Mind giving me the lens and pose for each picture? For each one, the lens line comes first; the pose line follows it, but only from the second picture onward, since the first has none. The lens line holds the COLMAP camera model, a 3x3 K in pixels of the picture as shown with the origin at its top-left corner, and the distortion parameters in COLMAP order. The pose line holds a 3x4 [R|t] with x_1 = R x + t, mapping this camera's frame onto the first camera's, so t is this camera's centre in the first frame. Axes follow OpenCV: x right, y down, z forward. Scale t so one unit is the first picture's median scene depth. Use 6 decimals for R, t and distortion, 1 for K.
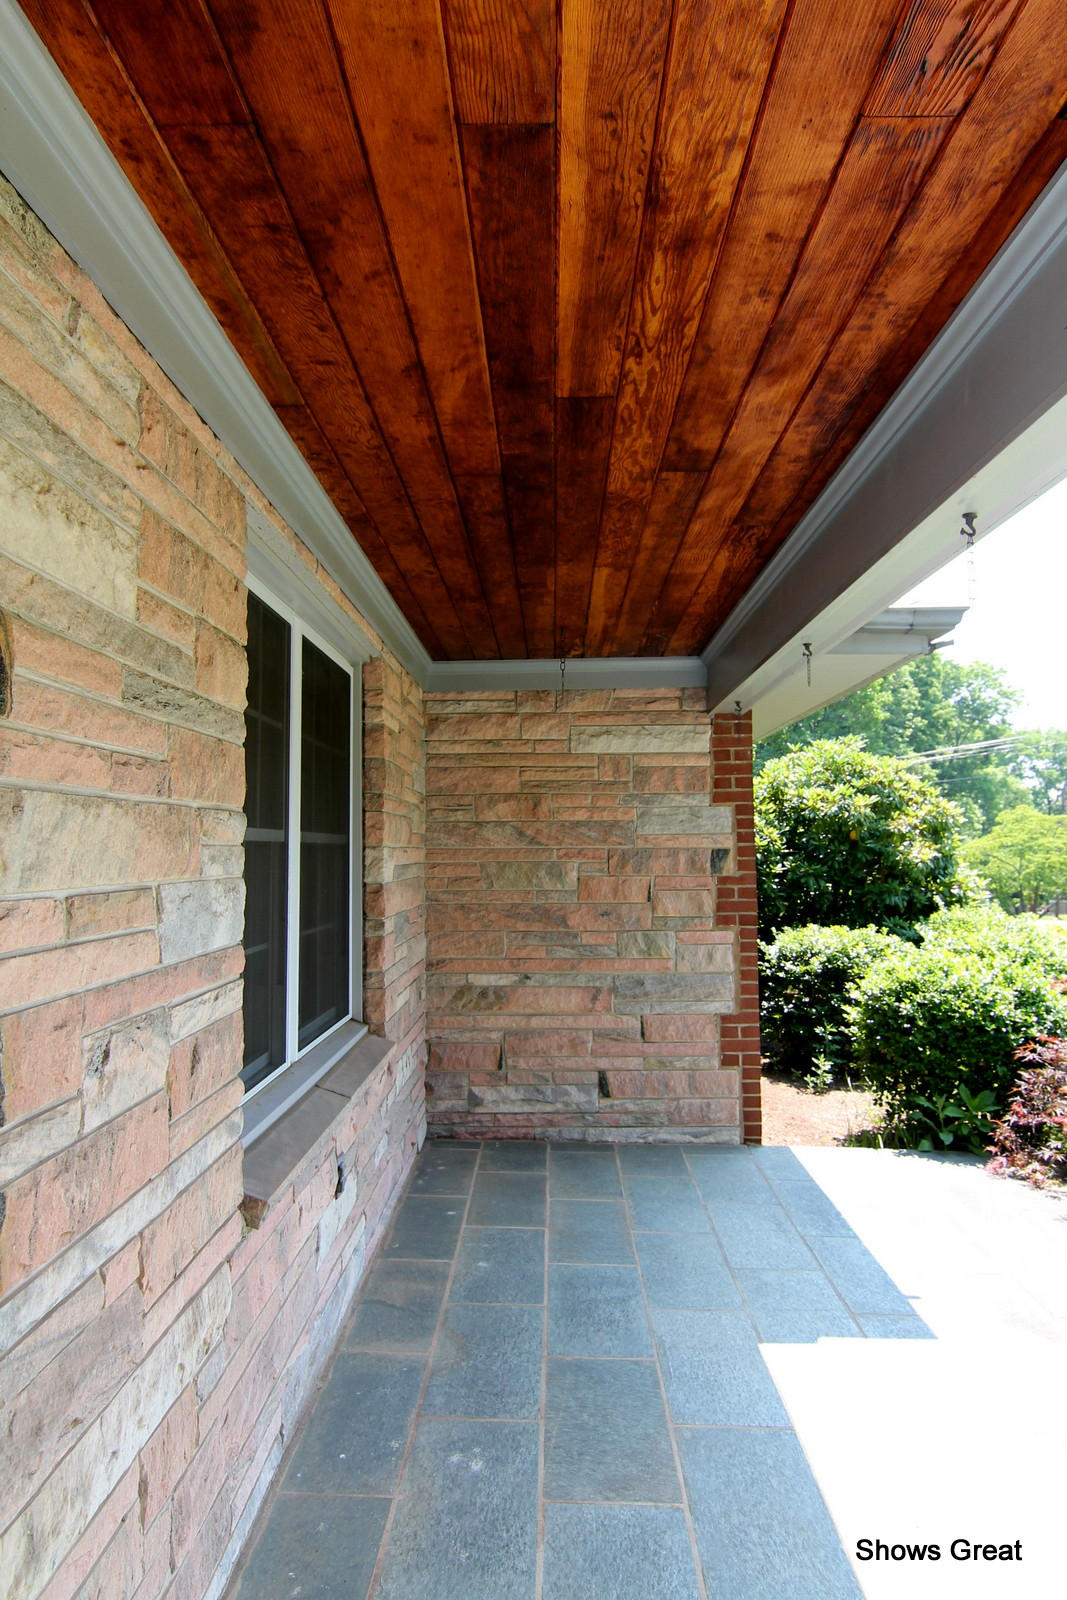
lens RADIAL K [[980.6, 0, 532.1], [0, 980.6, 800.0], [0, 0, 1]] dist [-0.005144, -0.010204]
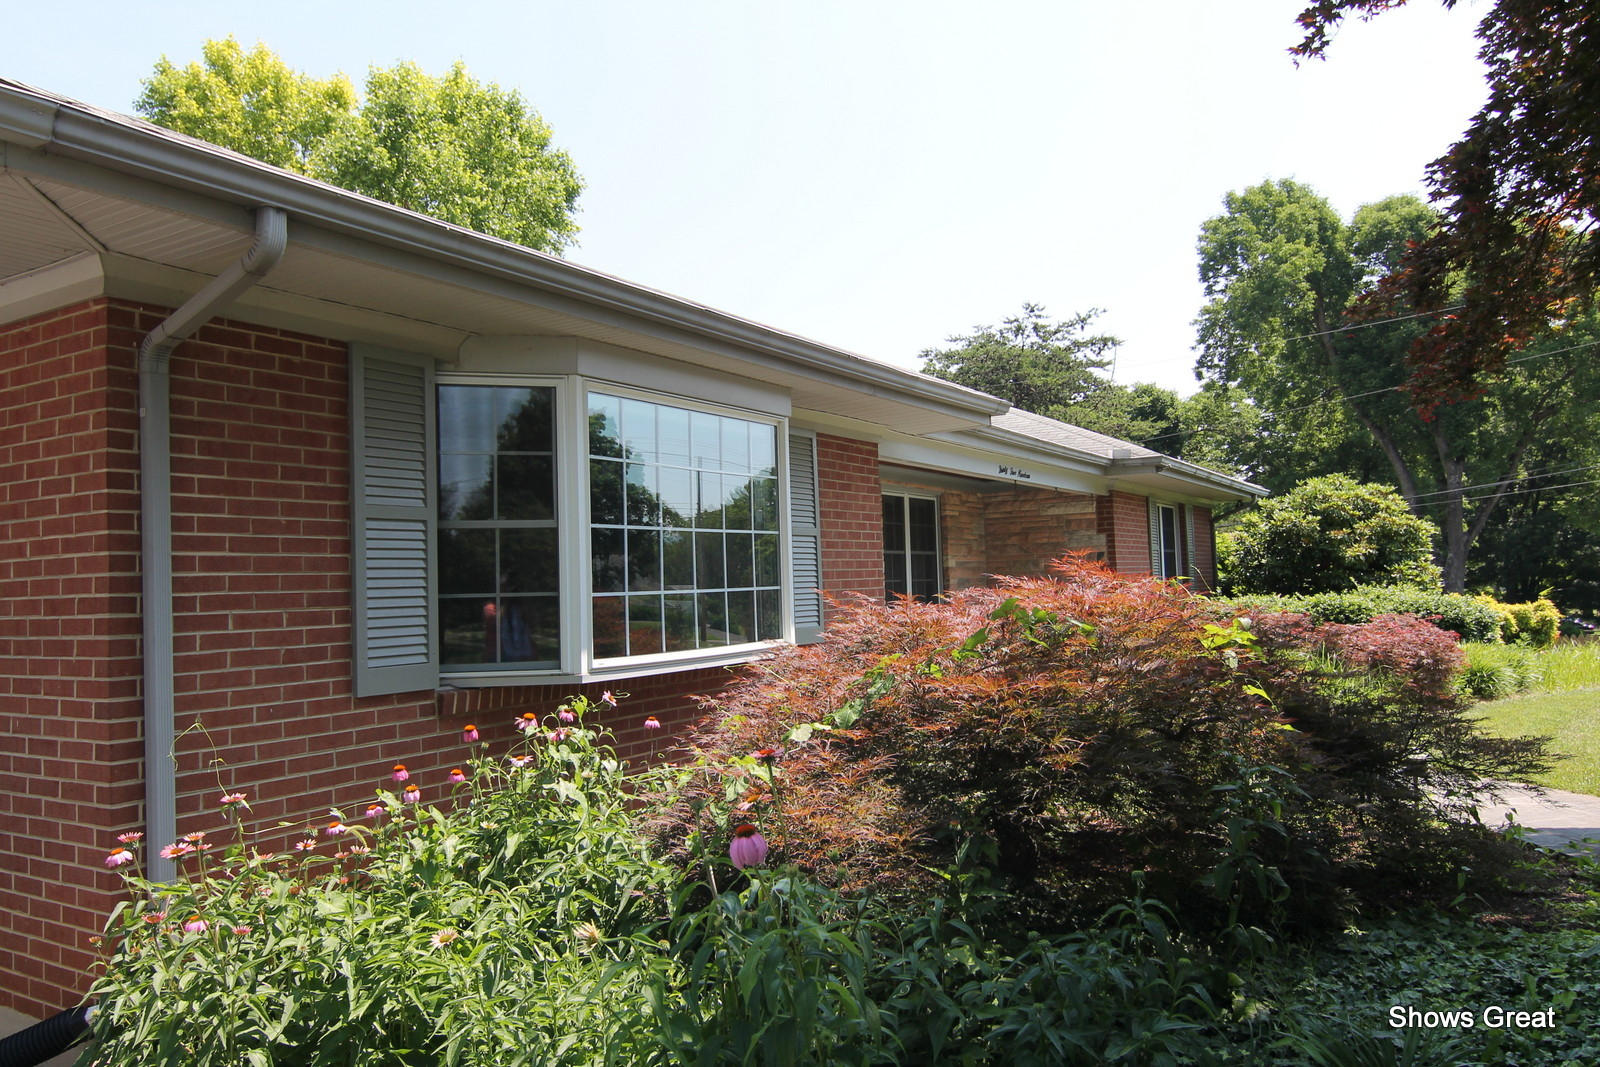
lens RADIAL K [[1154.8, 0, 799.6], [0, 1154.8, 532.9], [0, 0, 1]] dist [0.000118, -0.023296]
pose [[0.866286, -0.042808, -0.497710, 0.959145], [0.050030, 0.998747, 0.001177, -0.037492], [0.497036, -0.025920, 0.867342, -1.814292]]
